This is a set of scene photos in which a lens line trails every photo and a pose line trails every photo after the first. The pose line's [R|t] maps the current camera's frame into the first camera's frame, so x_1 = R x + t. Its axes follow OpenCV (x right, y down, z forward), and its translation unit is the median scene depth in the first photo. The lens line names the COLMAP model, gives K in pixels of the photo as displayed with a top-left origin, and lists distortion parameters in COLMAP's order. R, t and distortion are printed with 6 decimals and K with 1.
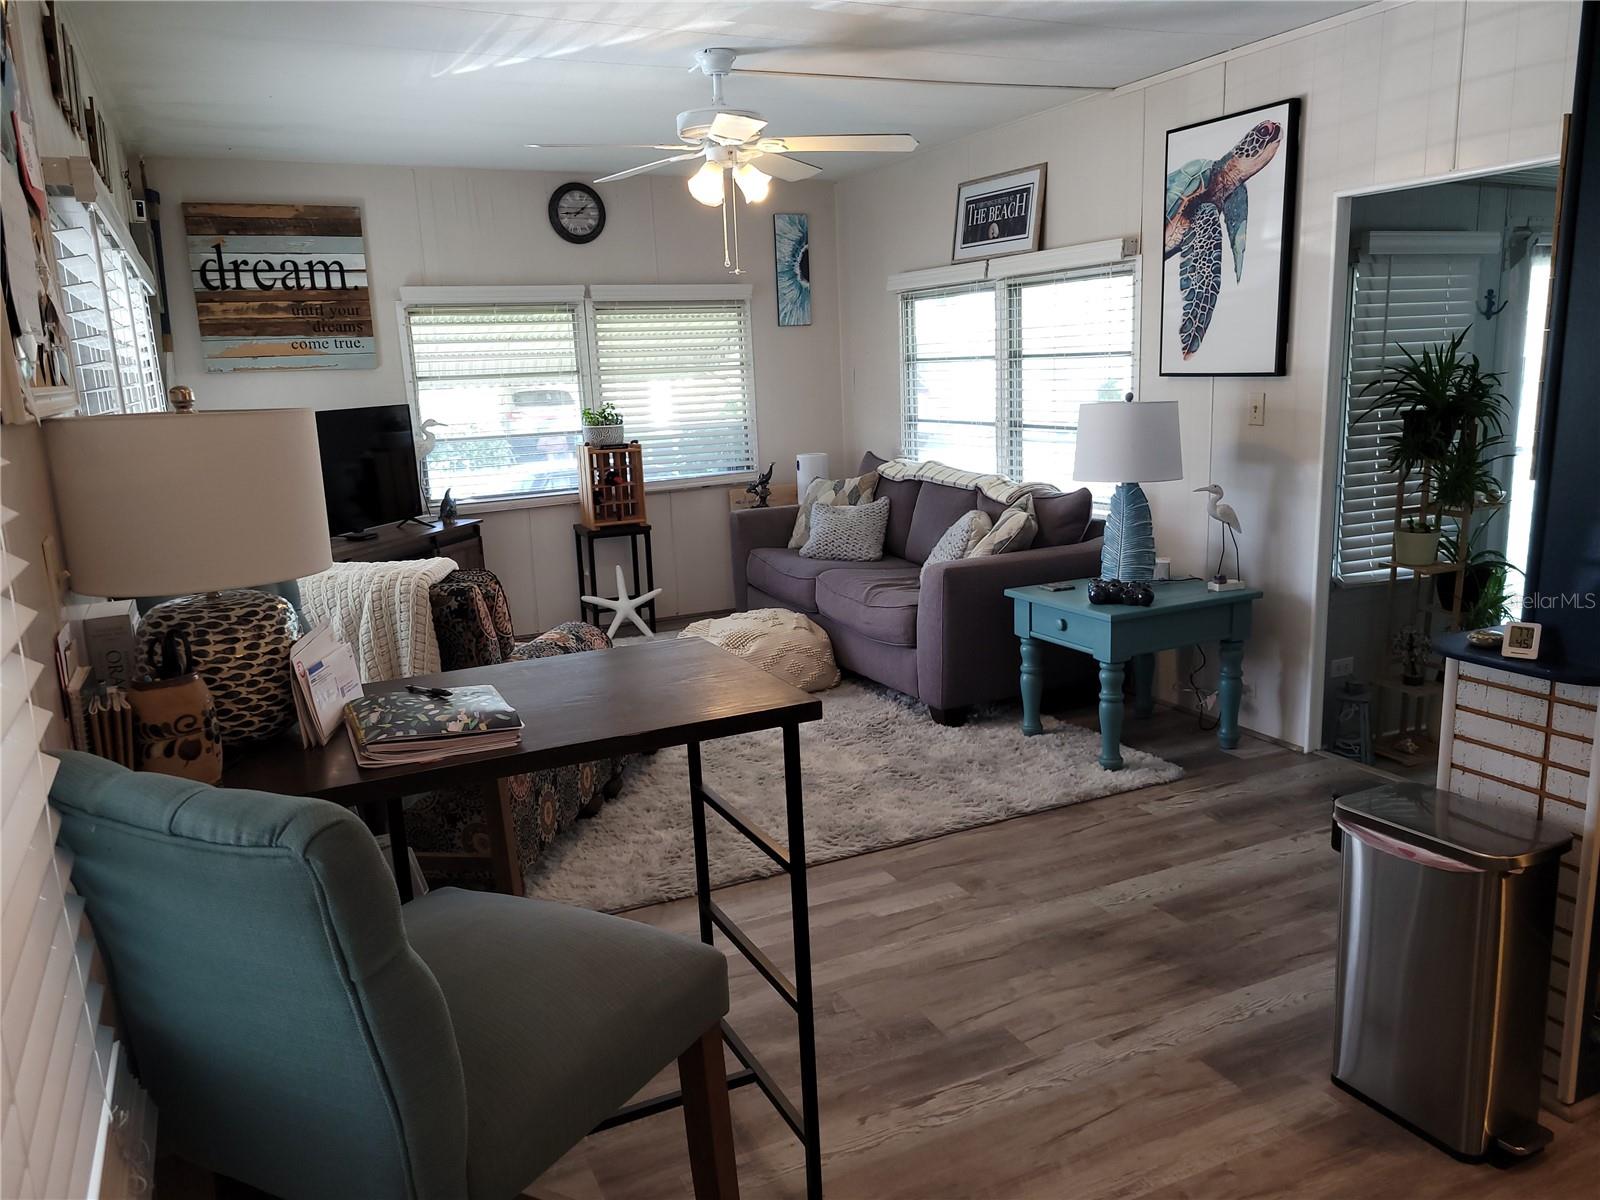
lens RADIAL K [[1214.9, 0, 805.2], [0, 1214.9, 602.4], [0, 0, 1]] dist [0.044398, -0.004334]
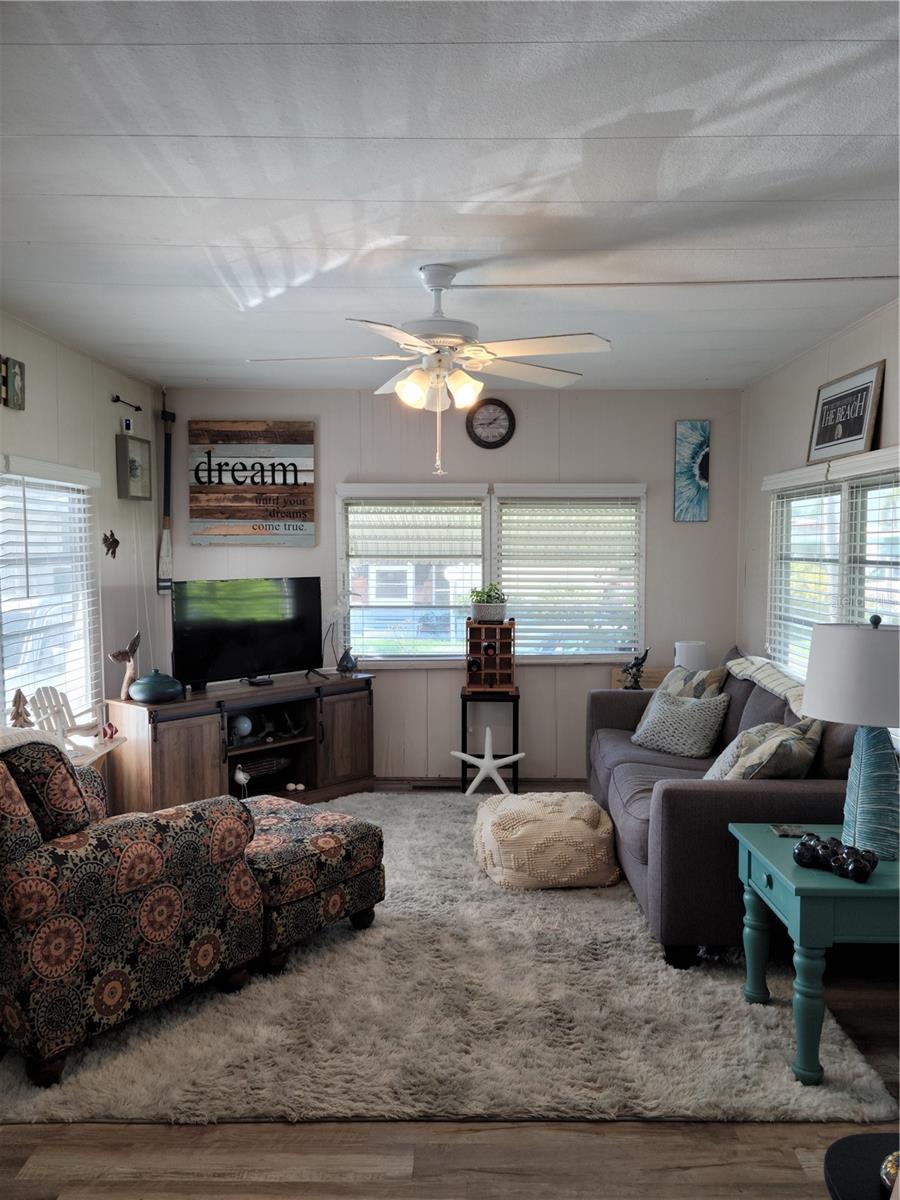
lens RADIAL K [[959.8, 0, 448.7], [0, 959.8, 605.5], [0, 0, 1]] dist [0.087998, -0.062289]
pose [[0.900014, 0.067956, -0.430532, 0.207952], [-0.121633, 0.987688, -0.098372, -0.055399], [0.418546, 0.140903, 0.897199, 0.197700]]
